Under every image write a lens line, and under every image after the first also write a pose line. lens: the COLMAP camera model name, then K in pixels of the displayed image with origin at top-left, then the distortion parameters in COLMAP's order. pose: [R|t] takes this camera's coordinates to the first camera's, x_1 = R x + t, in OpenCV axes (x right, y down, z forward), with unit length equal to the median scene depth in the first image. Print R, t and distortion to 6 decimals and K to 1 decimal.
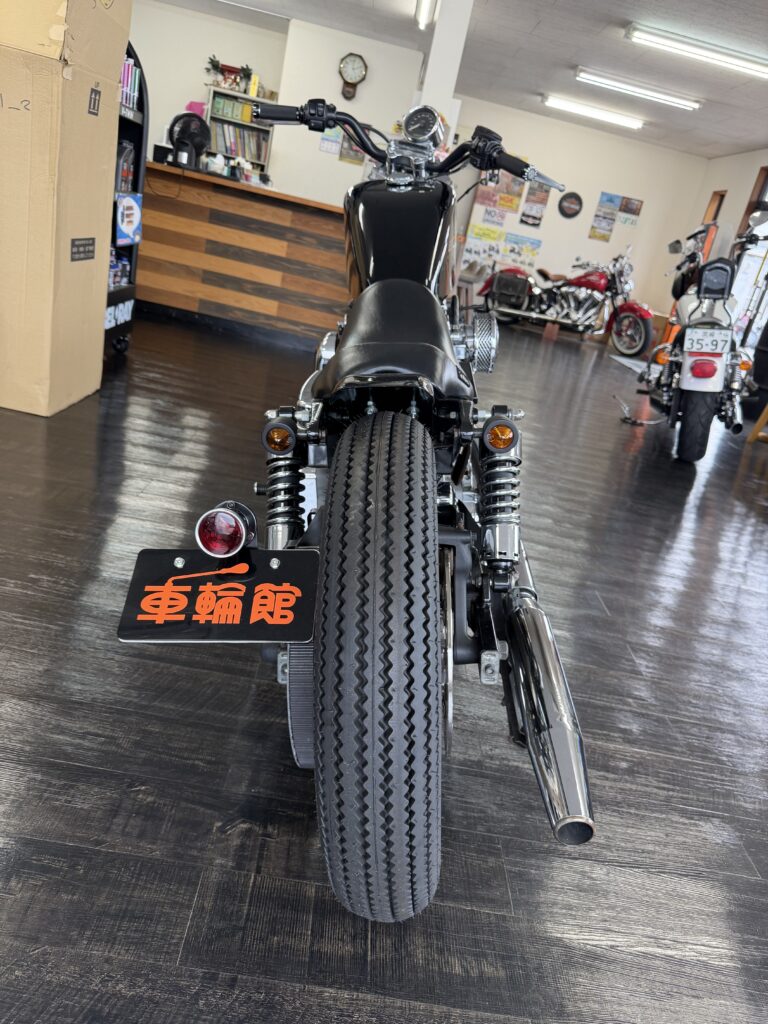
lens RADIAL K [[727.6, 0, 388.0], [0, 727.6, 506.3], [0, 0, 1]] dist [0.020702, -0.035410]
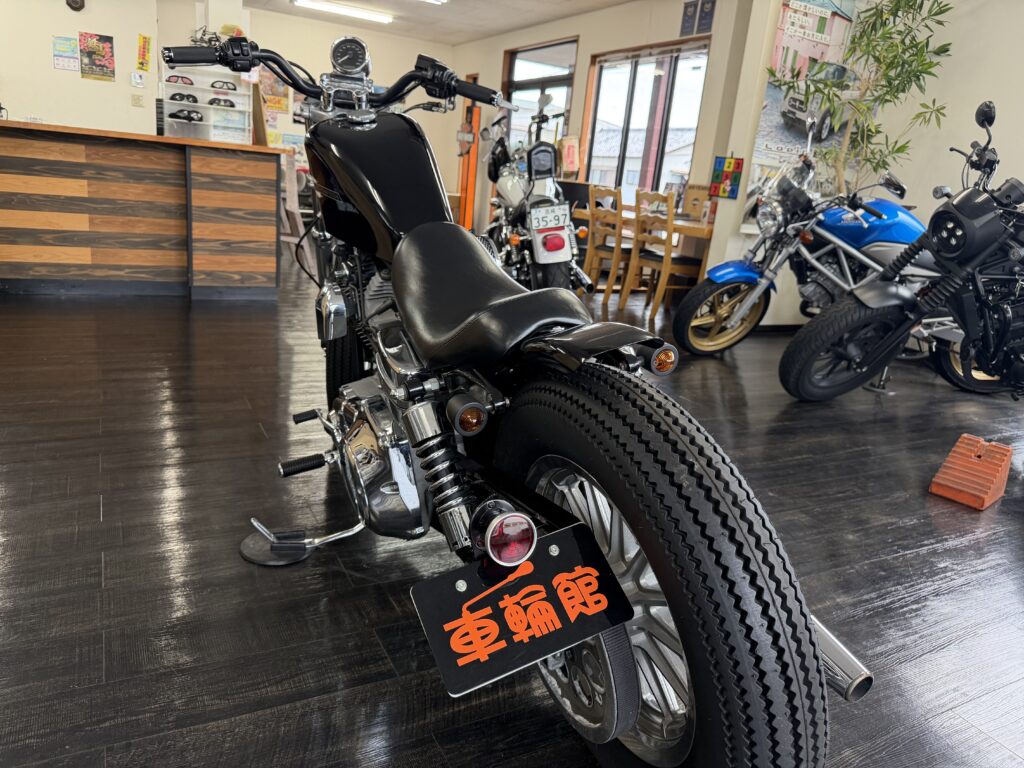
lens RADIAL K [[727.6, 0, 502.3], [0, 727.6, 382.0], [0, 0, 1]] dist [0.020702, -0.035410]
pose [[0.885246, -0.246407, 0.394492, -0.123290], [0.253085, 0.966776, 0.035940, -0.042955], [-0.390241, 0.068024, 0.918196, 0.031628]]
